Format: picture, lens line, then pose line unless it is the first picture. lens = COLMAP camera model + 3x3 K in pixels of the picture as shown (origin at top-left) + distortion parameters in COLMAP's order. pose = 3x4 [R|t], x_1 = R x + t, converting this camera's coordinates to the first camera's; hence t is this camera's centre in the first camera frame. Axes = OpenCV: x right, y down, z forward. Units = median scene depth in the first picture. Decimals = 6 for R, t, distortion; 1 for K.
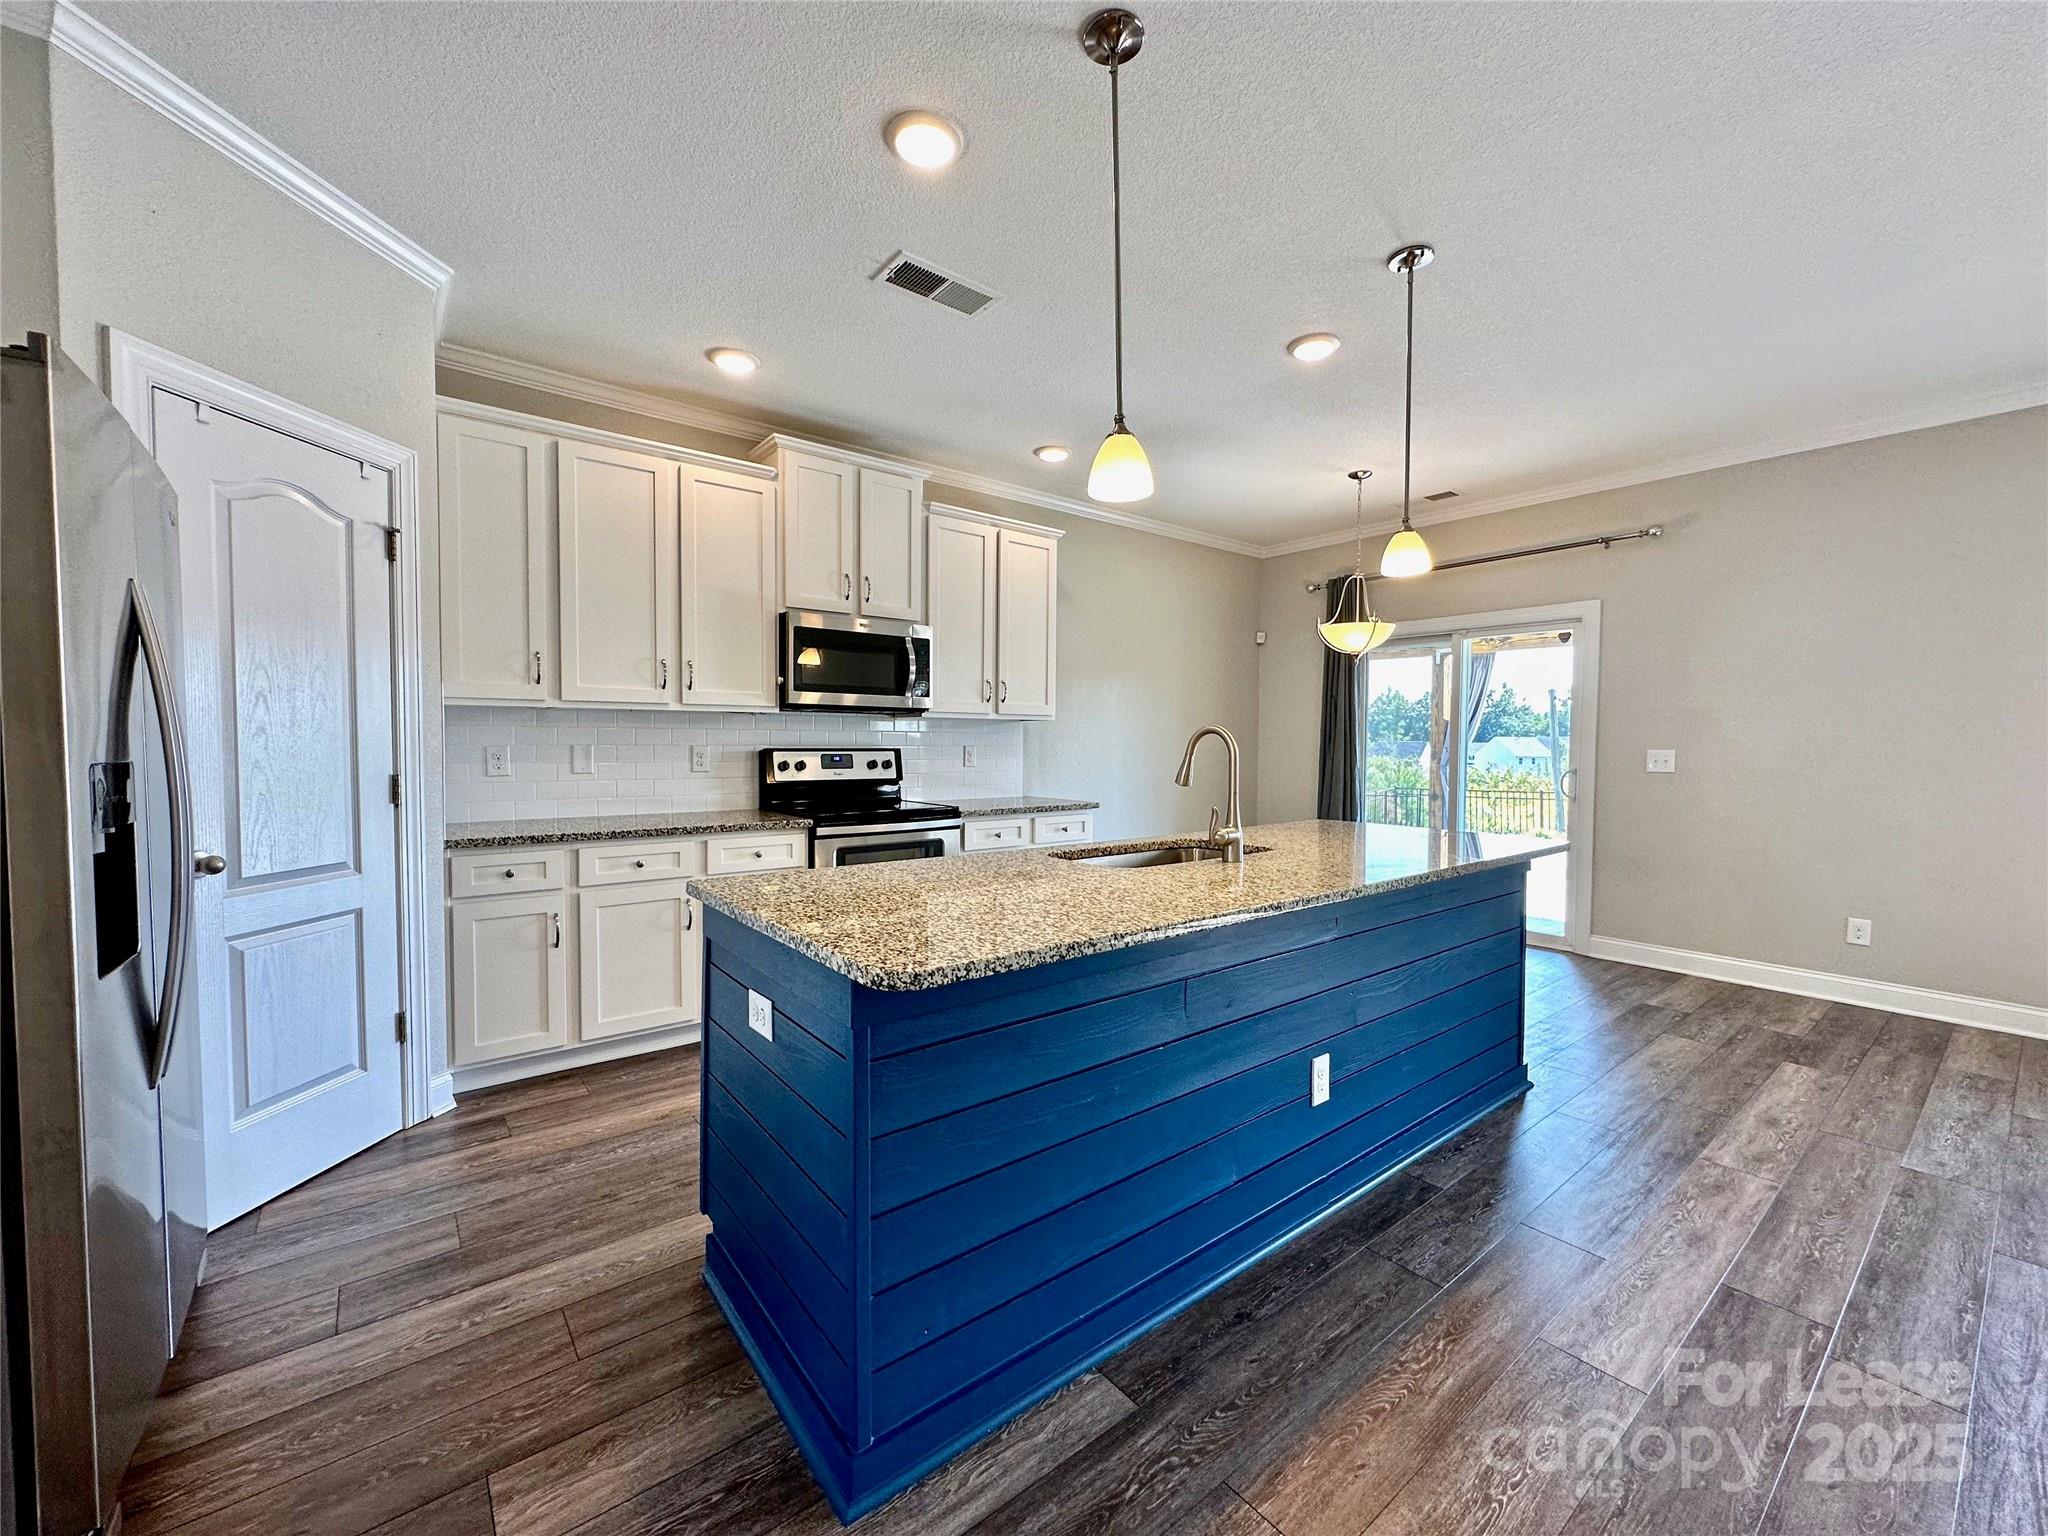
lens RADIAL K [[817.0, 0, 1024.0], [0, 817.0, 768.0], [0, 0, 1]] dist [0.002180, -0.000184]
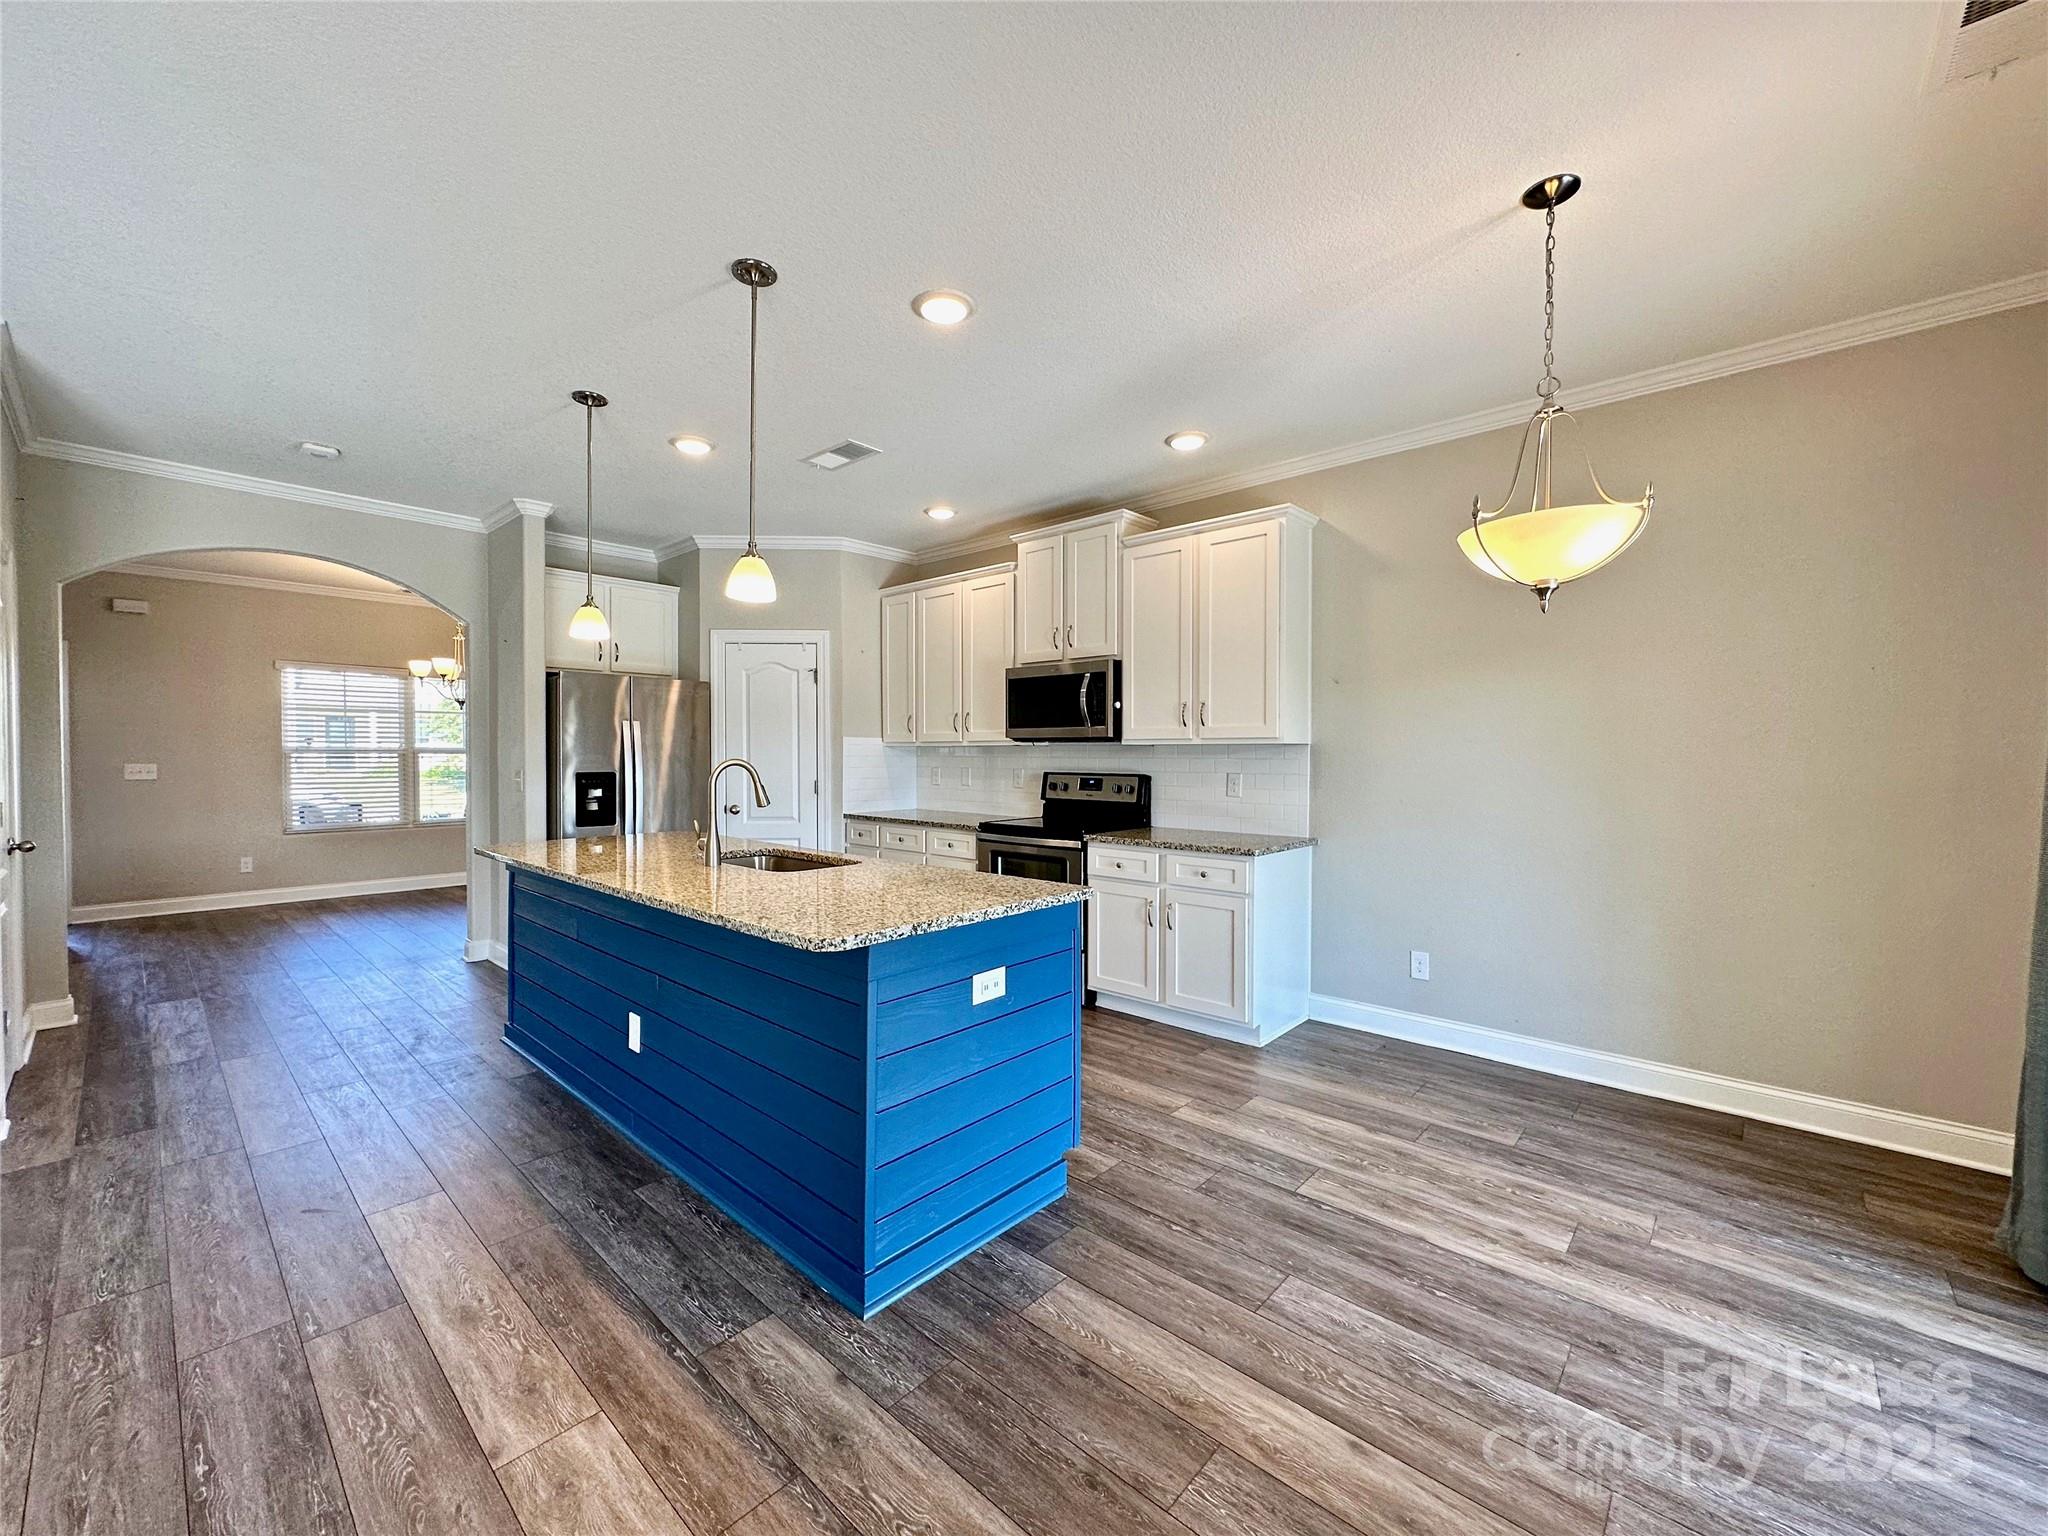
lens RADIAL K [[818.0, 0, 1024.0], [0, 818.0, 768.0], [0, 0, 1]] dist [-0.030786, -0.000029]
pose [[0.172446, 0.000266, -0.985019, 0.956334], [-0.047590, 0.998834, -0.008061, -0.019390], [0.983869, 0.048267, 0.172258, 0.766845]]
